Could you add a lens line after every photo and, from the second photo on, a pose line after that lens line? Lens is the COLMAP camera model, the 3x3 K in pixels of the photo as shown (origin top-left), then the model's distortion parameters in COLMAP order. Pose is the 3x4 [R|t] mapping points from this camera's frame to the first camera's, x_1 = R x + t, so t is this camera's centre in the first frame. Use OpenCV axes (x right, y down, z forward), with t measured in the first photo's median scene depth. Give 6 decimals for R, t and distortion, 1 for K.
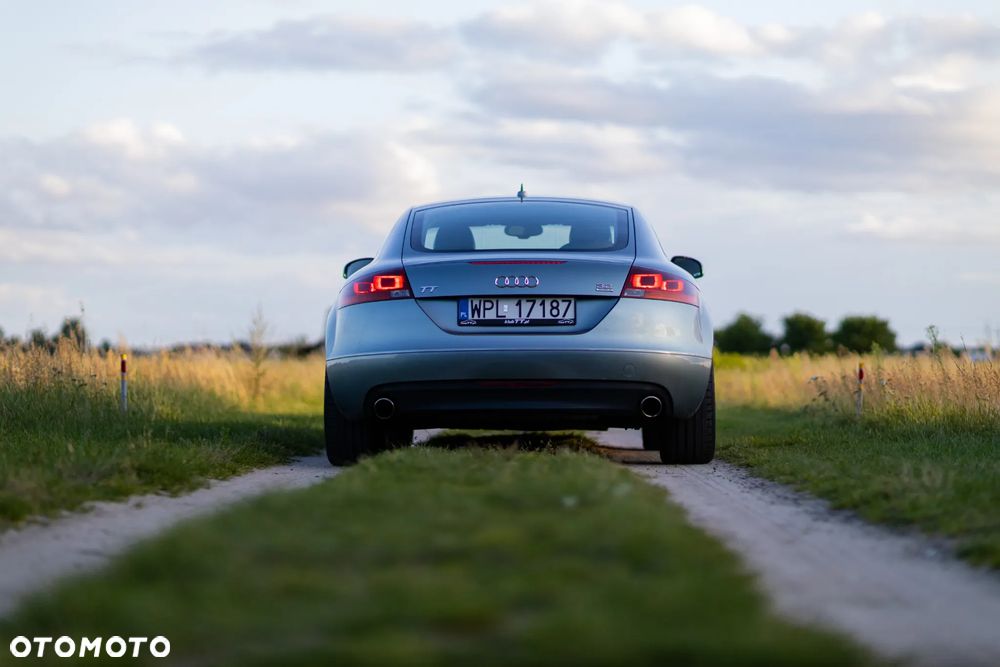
lens RADIAL K [[2408.5, 0, 500.0], [0, 2408.5, 333.5], [0, 0, 1]] dist [0.044029, -0.359970]
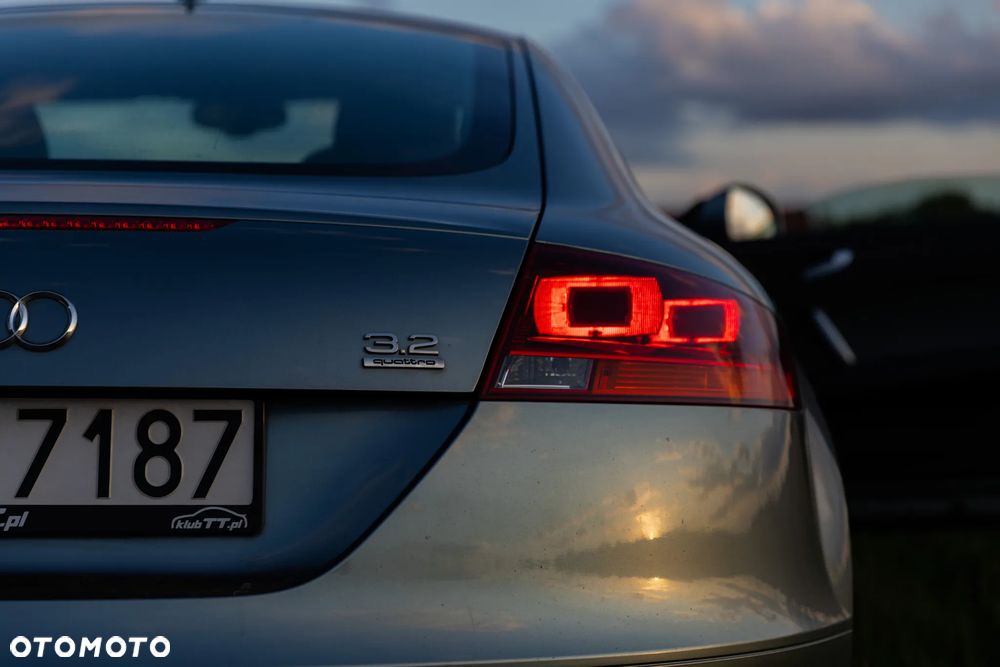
lens RADIAL K [[2408.5, 0, 500.0], [0, 2408.5, 333.5], [0, 0, 1]] dist [0.044029, -0.359970]
pose [[0.998577, 0.006731, 0.052897, 0.040768], [-0.008610, 0.999337, 0.035380, -0.028007], [-0.052623, -0.035785, 0.997973, 0.791695]]
